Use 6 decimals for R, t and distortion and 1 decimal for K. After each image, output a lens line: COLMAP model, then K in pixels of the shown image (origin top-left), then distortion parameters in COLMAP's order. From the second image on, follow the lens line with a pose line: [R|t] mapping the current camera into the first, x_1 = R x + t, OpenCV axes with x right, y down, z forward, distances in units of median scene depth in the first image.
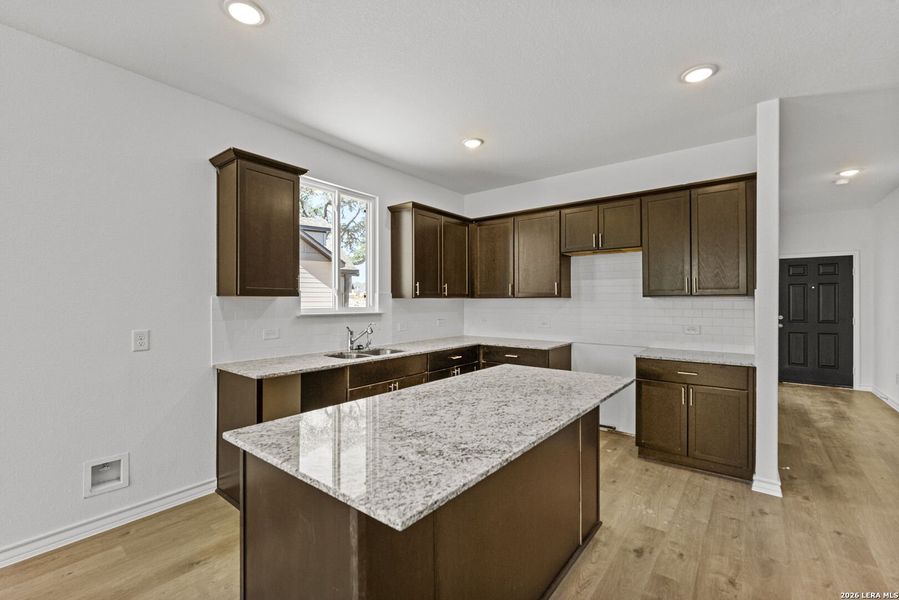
lens RADIAL K [[385.2, 0, 448.7], [0, 385.2, 294.3], [0, 0, 1]] dist [0.001072, -0.000050]
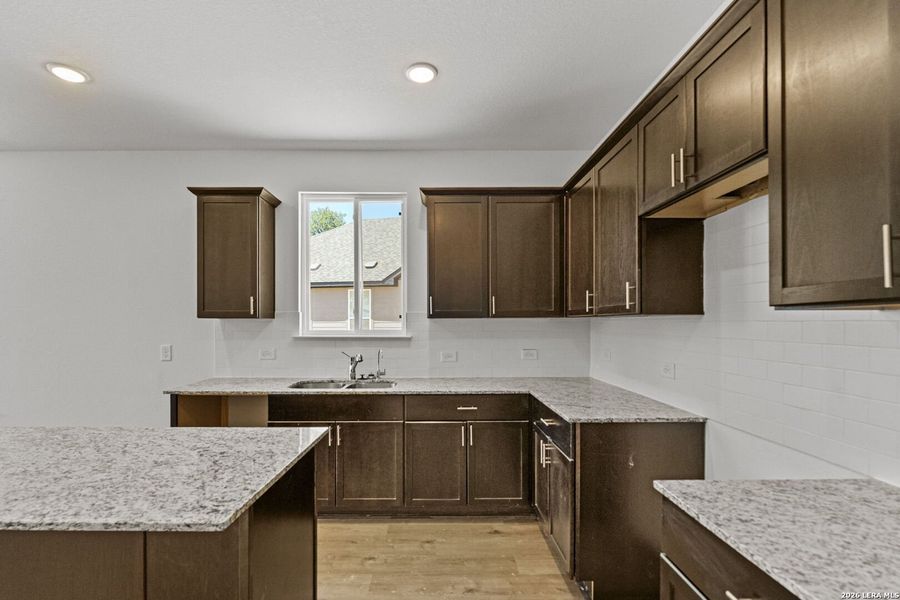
lens RADIAL K [[415.1, 0, 446.0], [0, 415.1, 323.4], [0, 0, 1]] dist [-0.000125, -0.000118]
pose [[0.630869, 0.003166, -0.775883, 0.554531], [0.015956, 0.999727, 0.017054, 0.006539], [0.775725, -0.023139, 0.630646, 0.534806]]
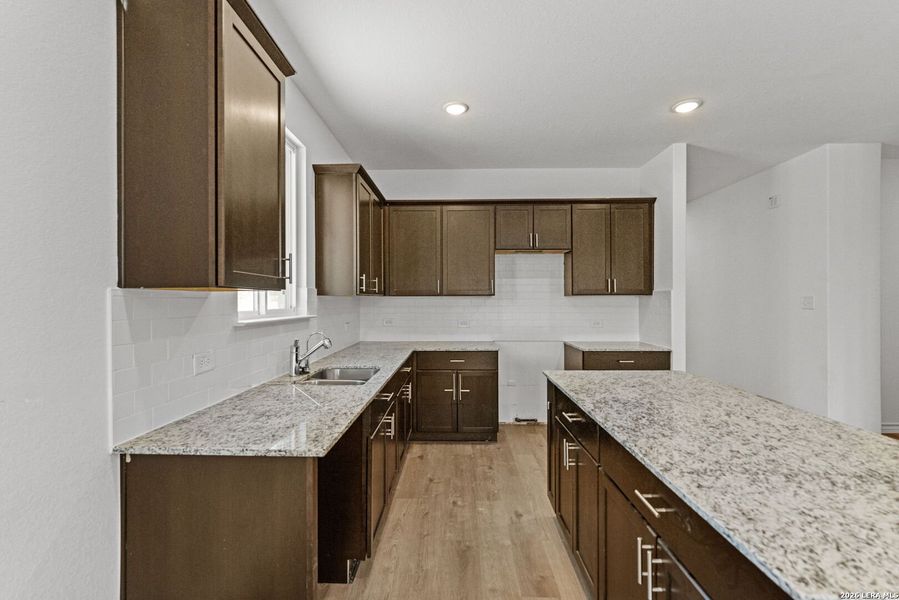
lens RADIAL K [[387.1, 0, 446.8], [0, 387.1, 299.8], [0, 0, 1]] dist [-0.000205, -0.000463]
pose [[0.800863, -0.000649, 0.598848, -0.405250], [-0.009305, 0.999865, 0.013528, 0.006566], [-0.598776, -0.016406, 0.800749, 0.309348]]
